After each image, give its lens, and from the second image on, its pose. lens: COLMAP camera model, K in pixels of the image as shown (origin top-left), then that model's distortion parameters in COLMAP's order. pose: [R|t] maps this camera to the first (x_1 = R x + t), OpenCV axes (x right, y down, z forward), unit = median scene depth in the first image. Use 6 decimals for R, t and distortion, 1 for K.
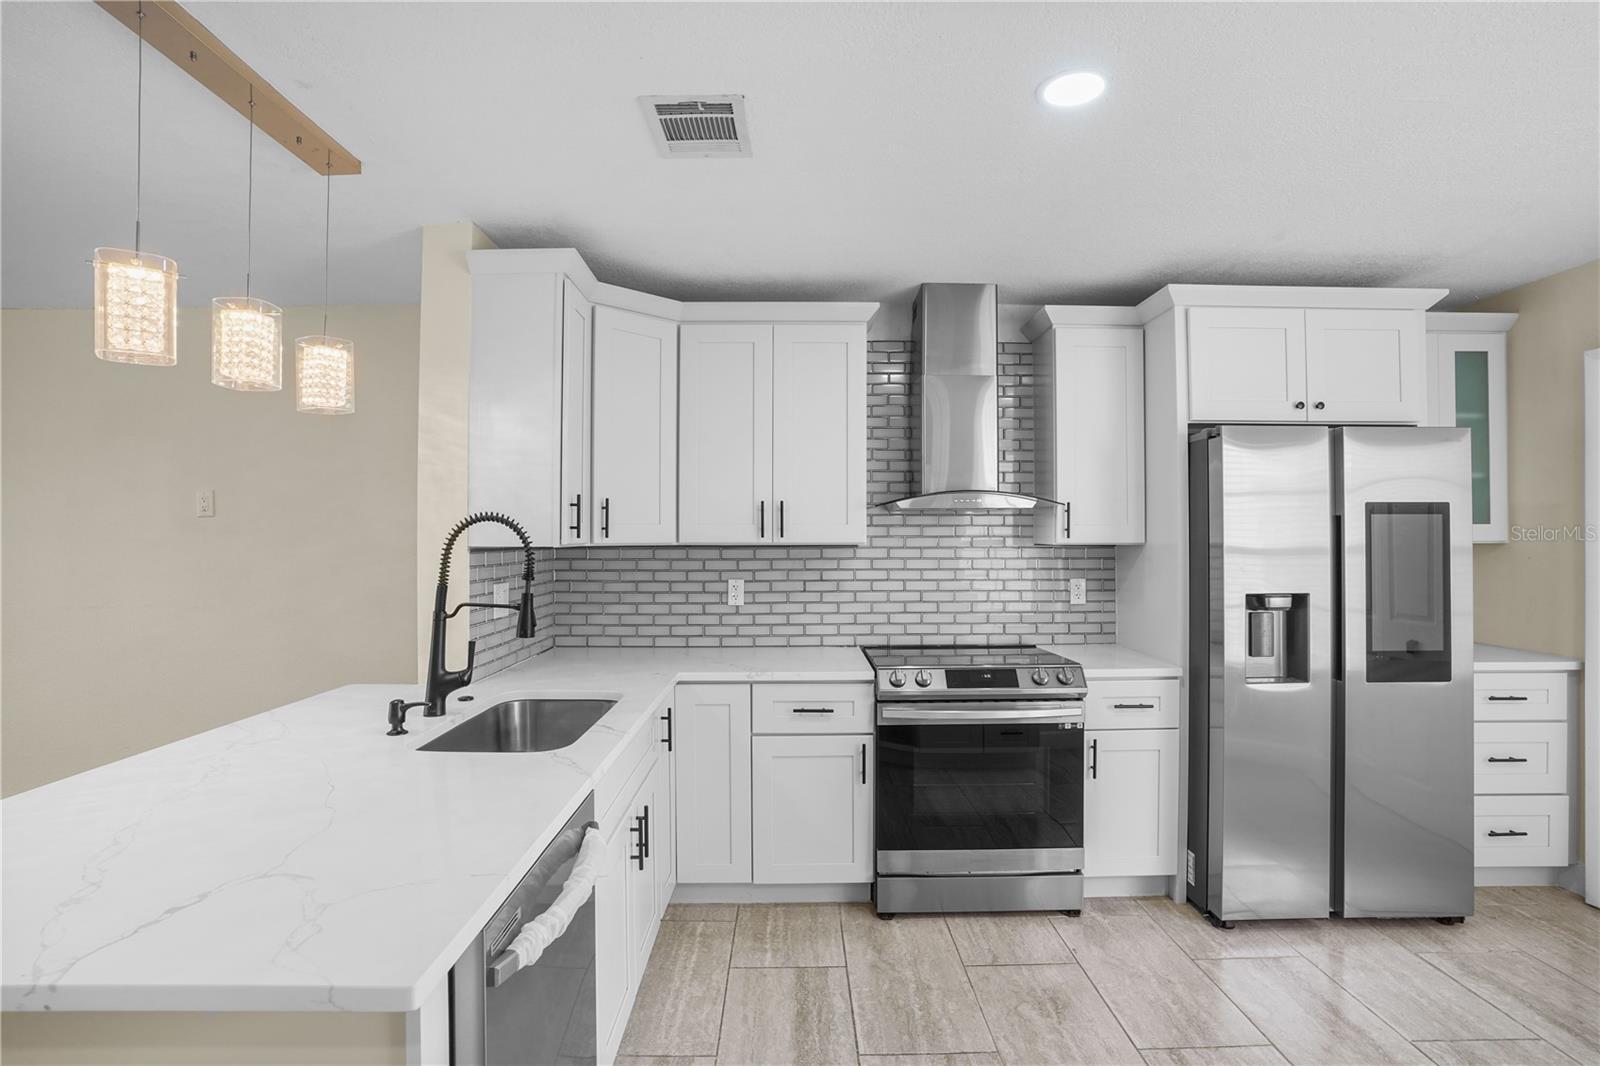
lens RADIAL K [[785.5, 0, 800.0], [0, 785.5, 533.0], [0, 0, 1]] dist [-0.088403, 0.044845]
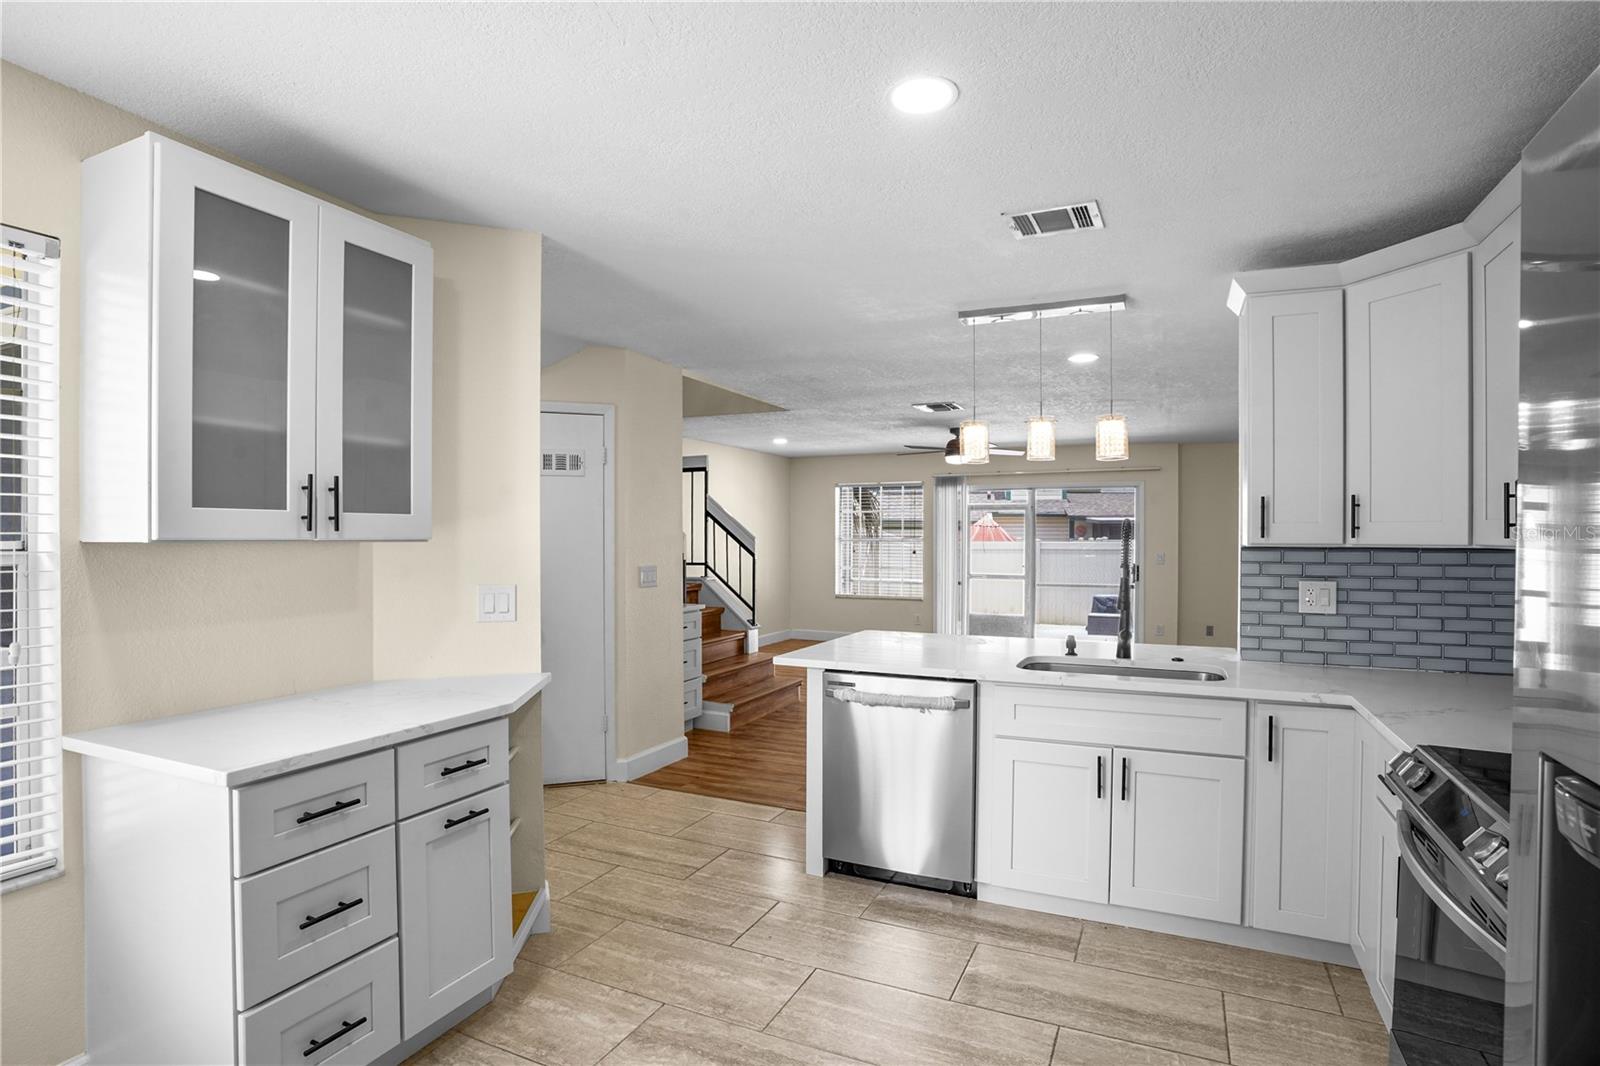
lens RADIAL K [[807.0, 0, 804.8], [0, 807.0, 542.7], [0, 0, 1]] dist [-0.050507, 0.000621]
pose [[-0.429034, 0.006127, -0.903268, 0.929984], [0.001239, 0.999980, 0.006195, 0.005496], [0.903287, 0.001539, -0.429033, 0.881253]]
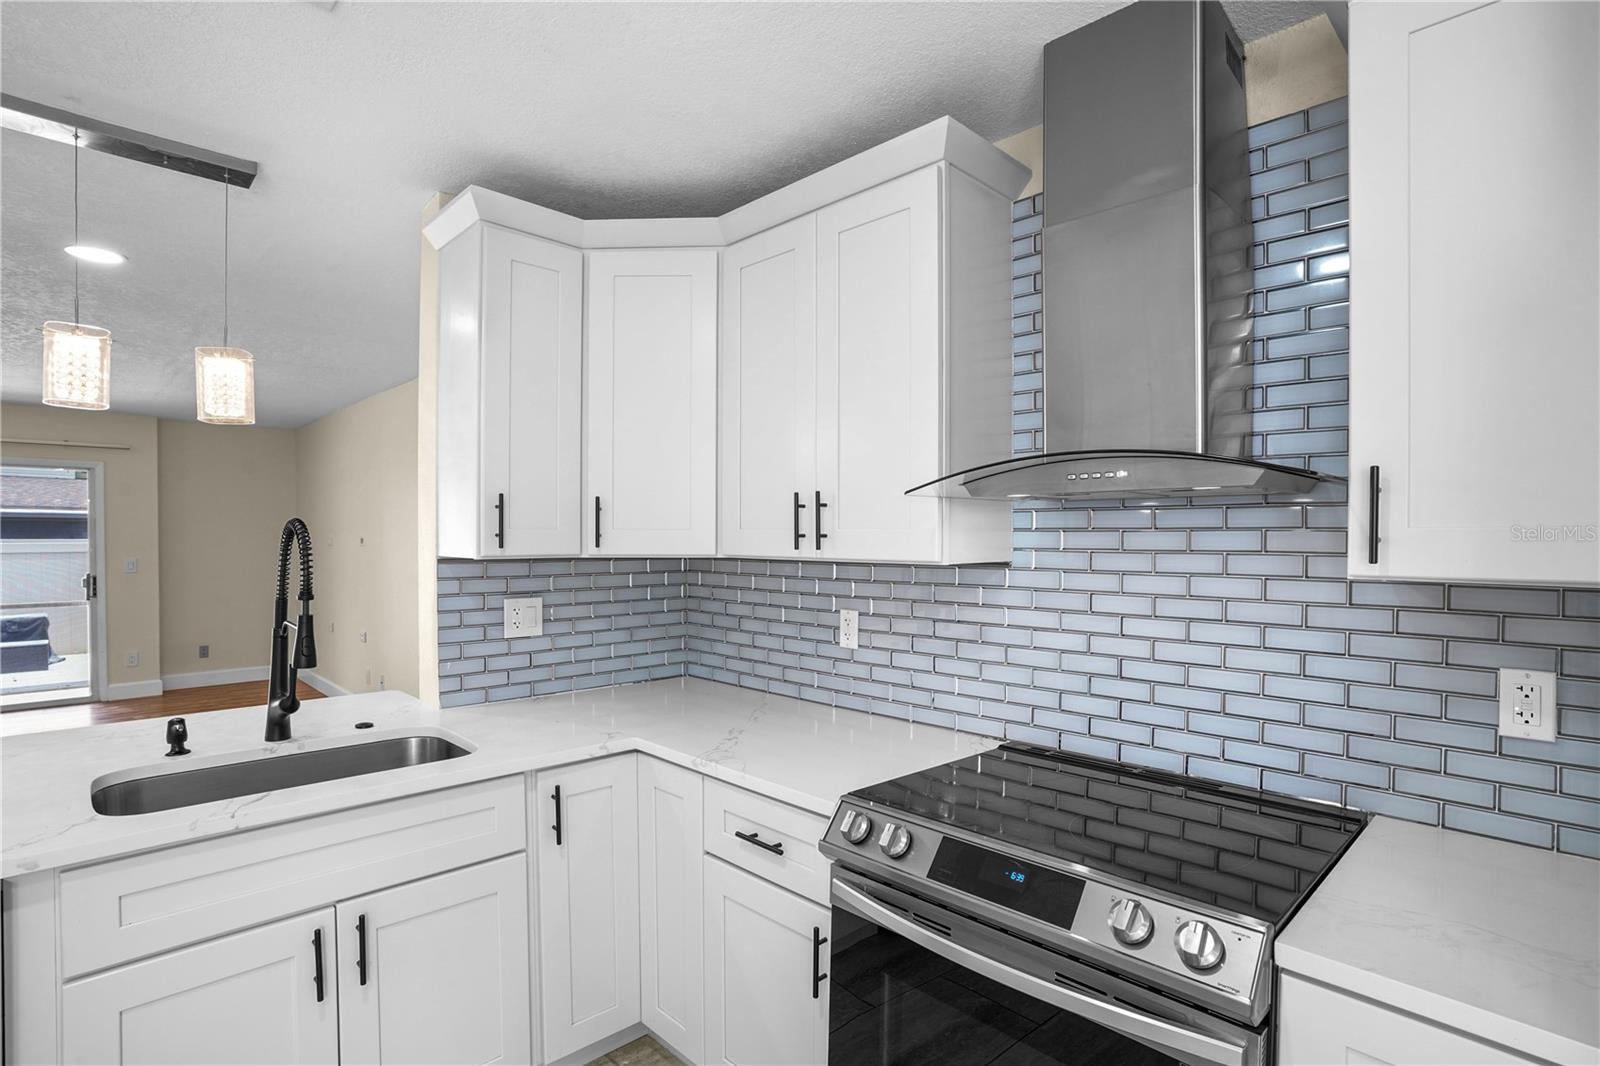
lens RADIAL K [[789.6, 0, 799.7], [0, 789.6, 544.5], [0, 0, 1]] dist [-0.081866, 0.036628]
pose [[0.692160, 0.010261, -0.721671, 0.493333], [-0.000174, 0.999901, 0.014050, -0.008573], [0.721744, -0.009599, 0.692093, 0.652700]]
